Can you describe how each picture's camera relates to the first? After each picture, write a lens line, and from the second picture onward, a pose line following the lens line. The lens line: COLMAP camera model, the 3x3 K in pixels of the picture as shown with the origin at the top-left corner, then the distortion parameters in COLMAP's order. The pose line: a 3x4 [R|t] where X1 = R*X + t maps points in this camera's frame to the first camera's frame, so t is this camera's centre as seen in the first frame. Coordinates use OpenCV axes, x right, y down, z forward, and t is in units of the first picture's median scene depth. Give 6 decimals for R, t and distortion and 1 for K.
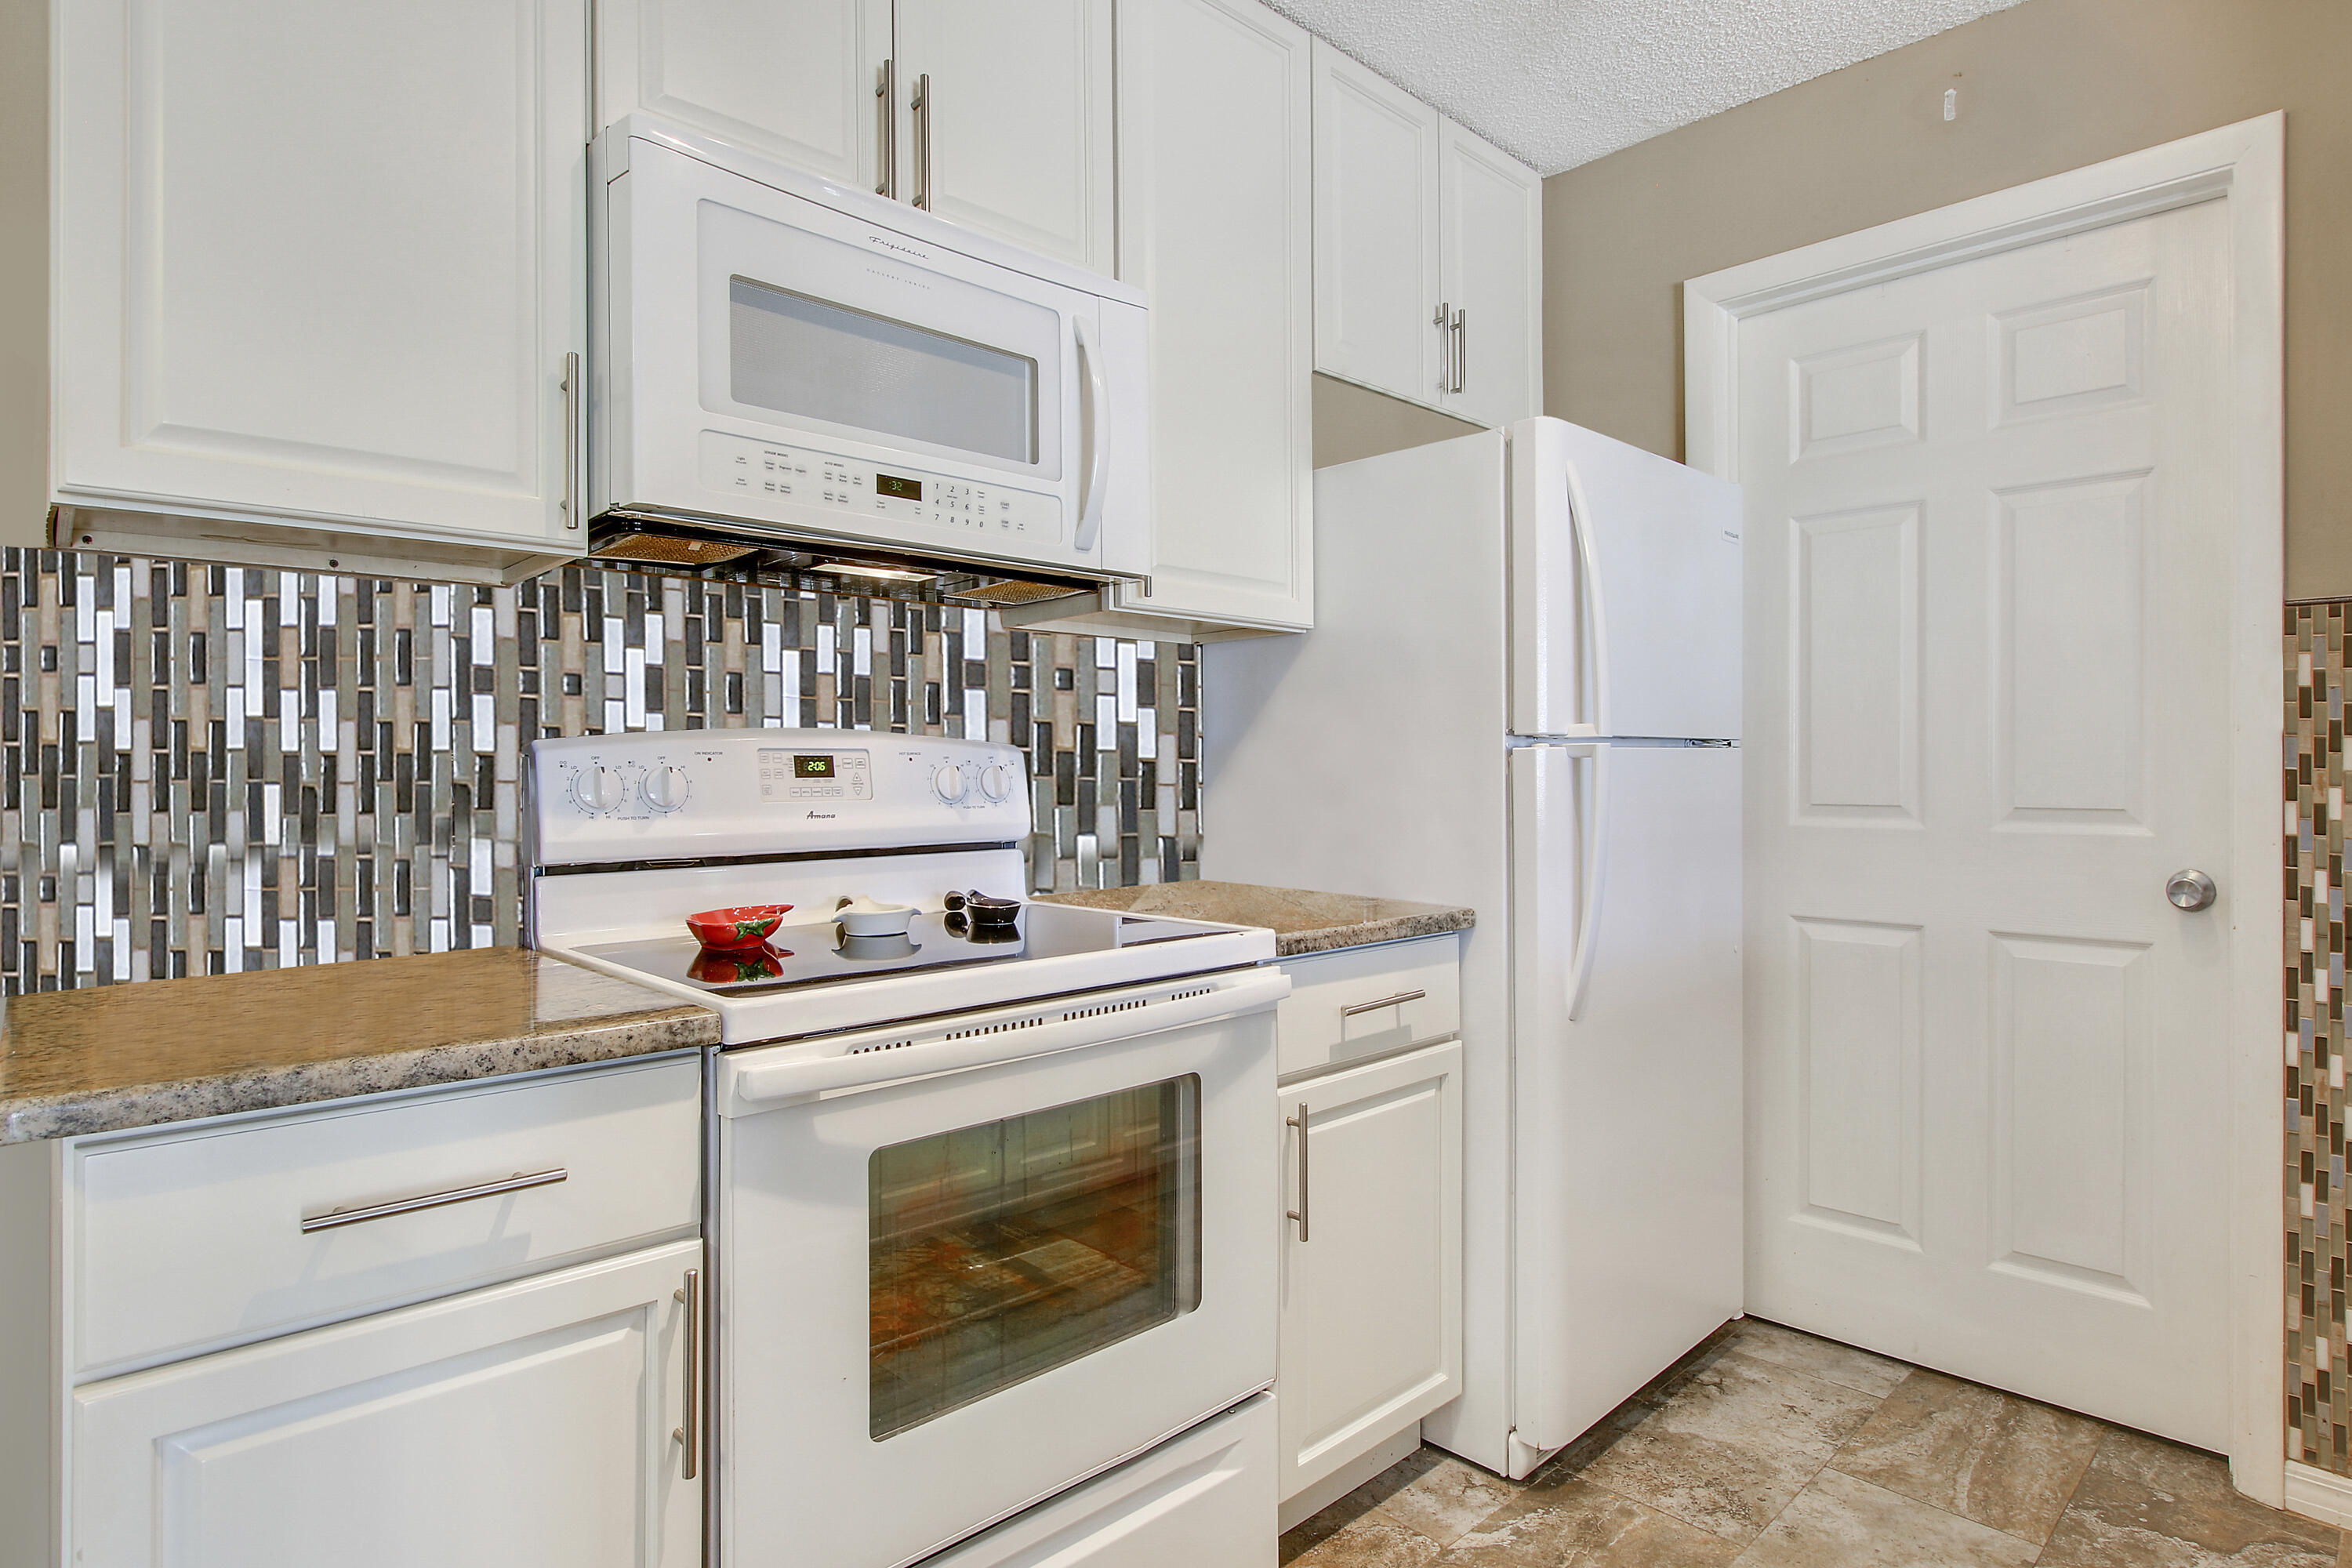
lens RADIAL K [[1210.8, 0, 1168.7], [0, 1210.8, 793.0], [0, 0, 1]] dist [-0.027228, 0.001103]
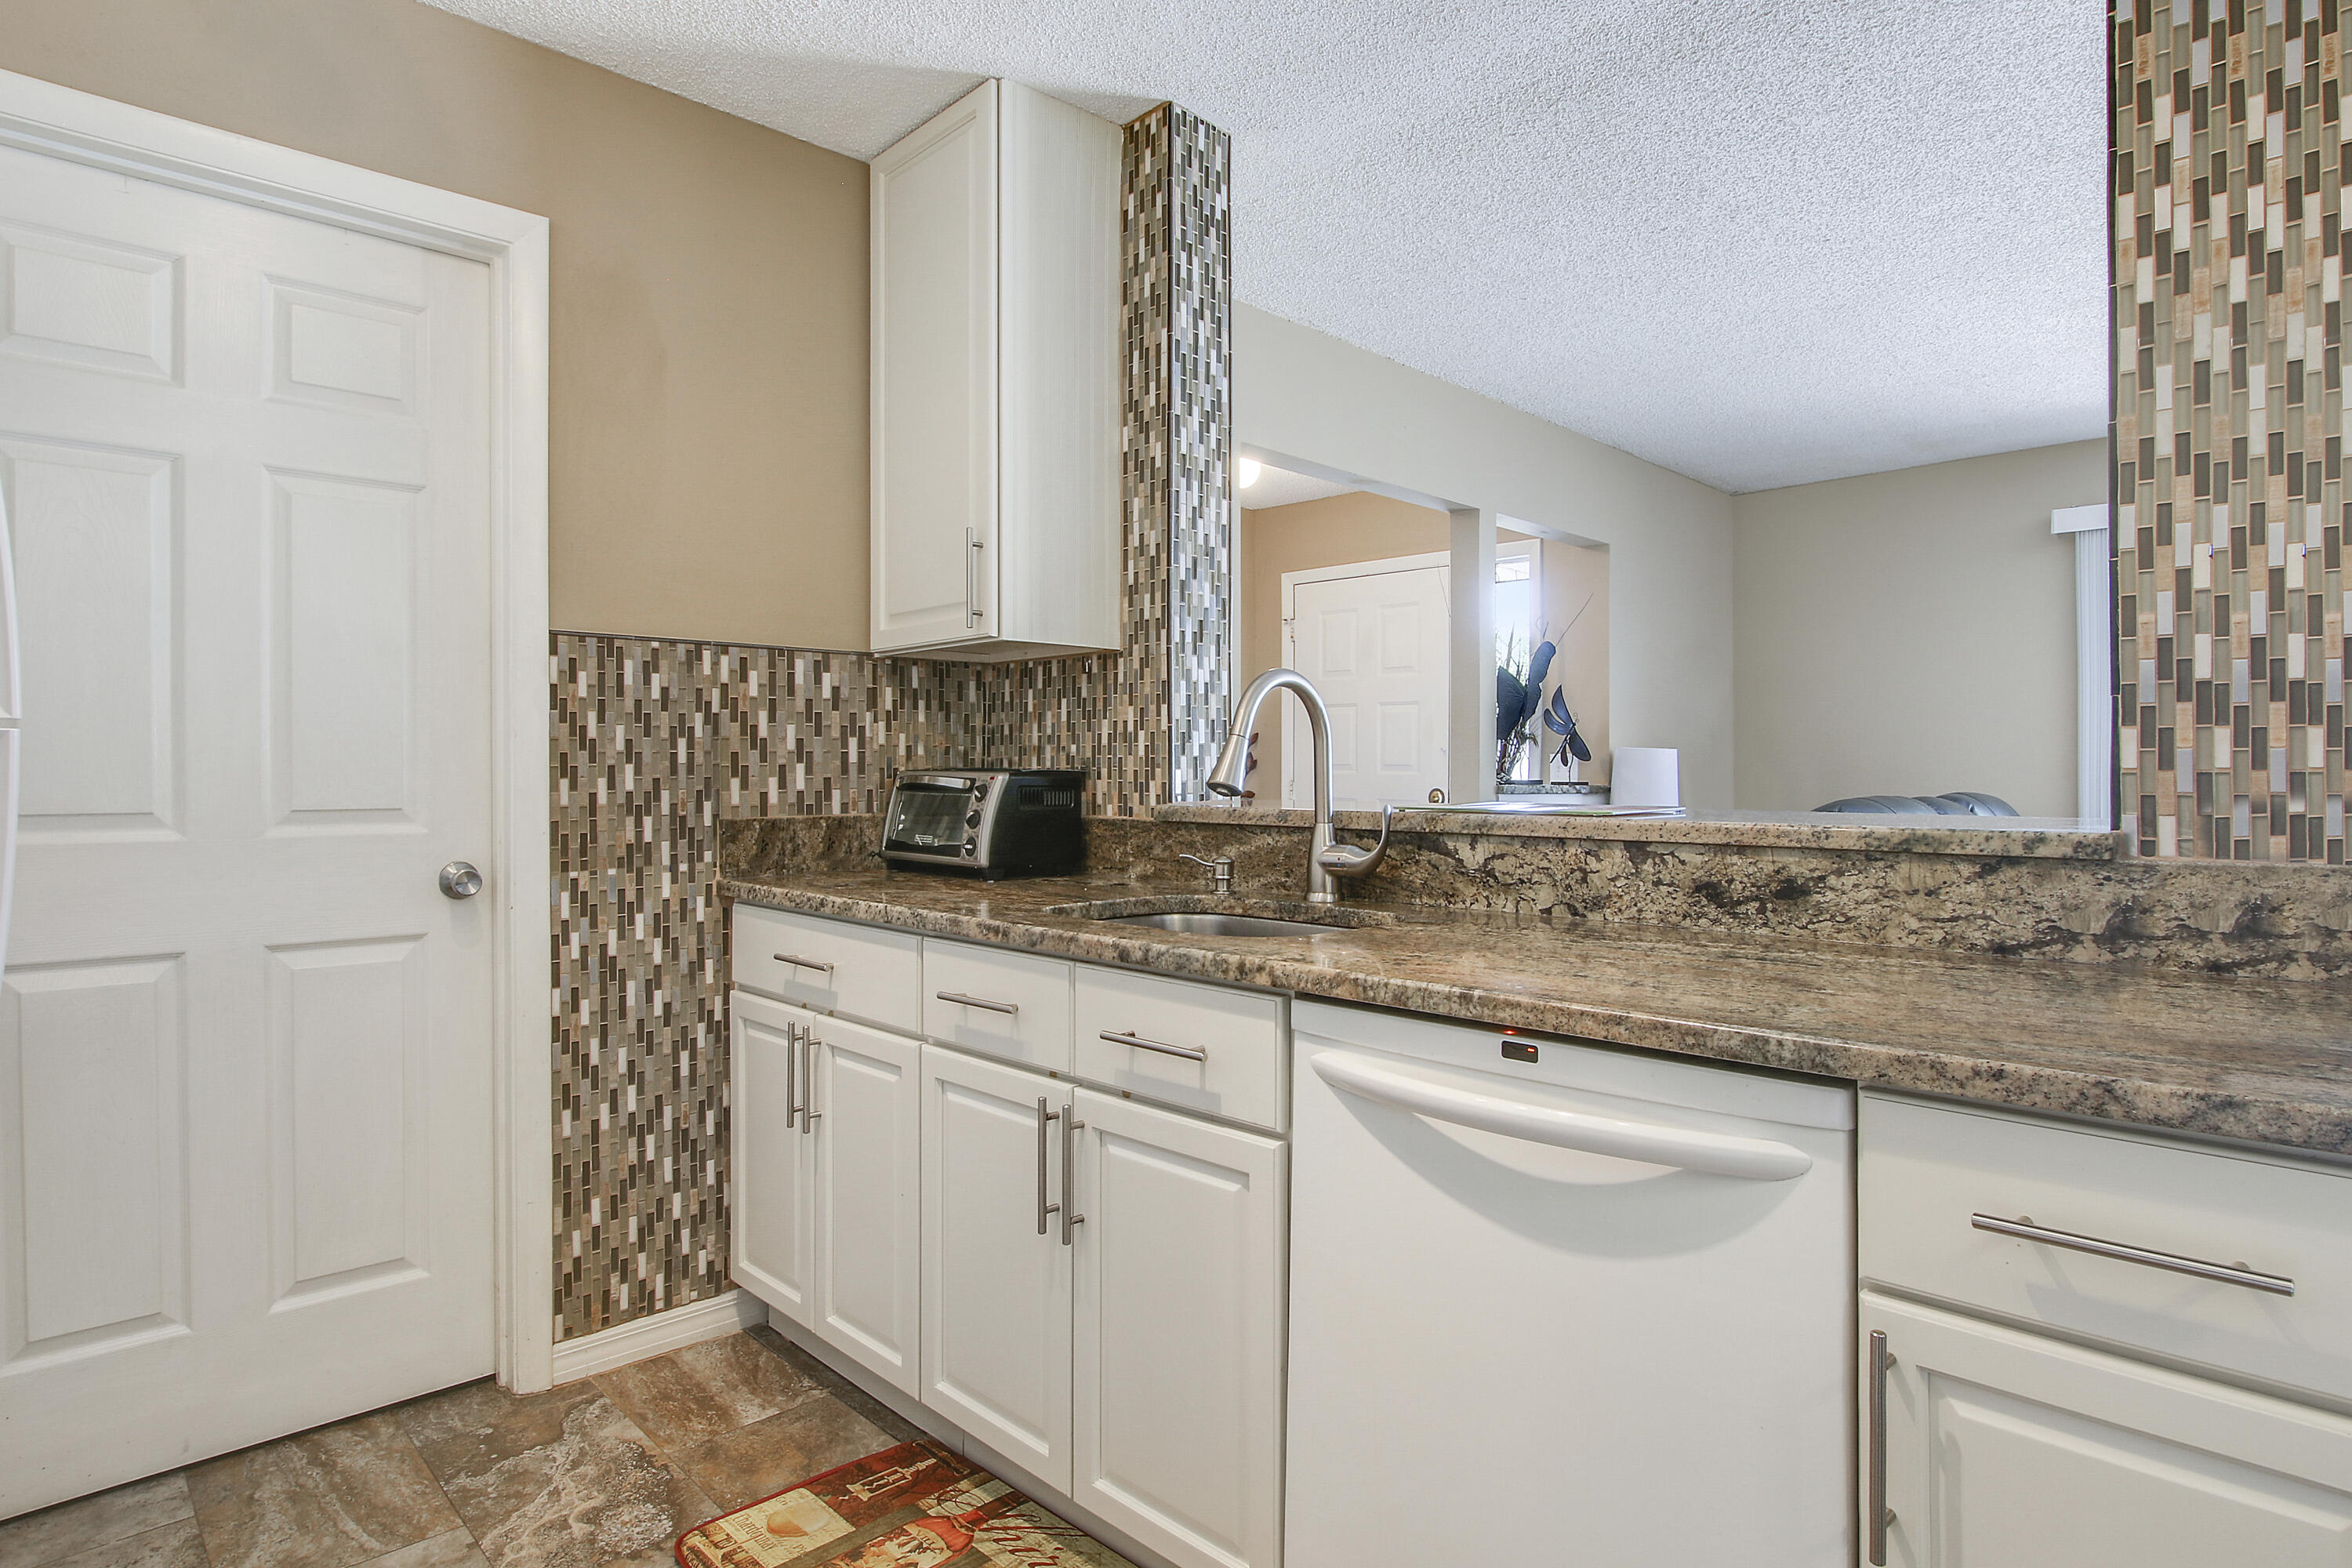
lens RADIAL K [[1210.8, 0, 1224.5], [0, 1210.8, 796.3], [0, 0, 1]] dist [-0.027228, 0.001103]
pose [[-0.021819, -0.016052, 0.999633, -0.284468], [0.015120, 0.999751, 0.016384, -0.003661], [-0.999648, 0.015472, -0.021571, 0.336969]]
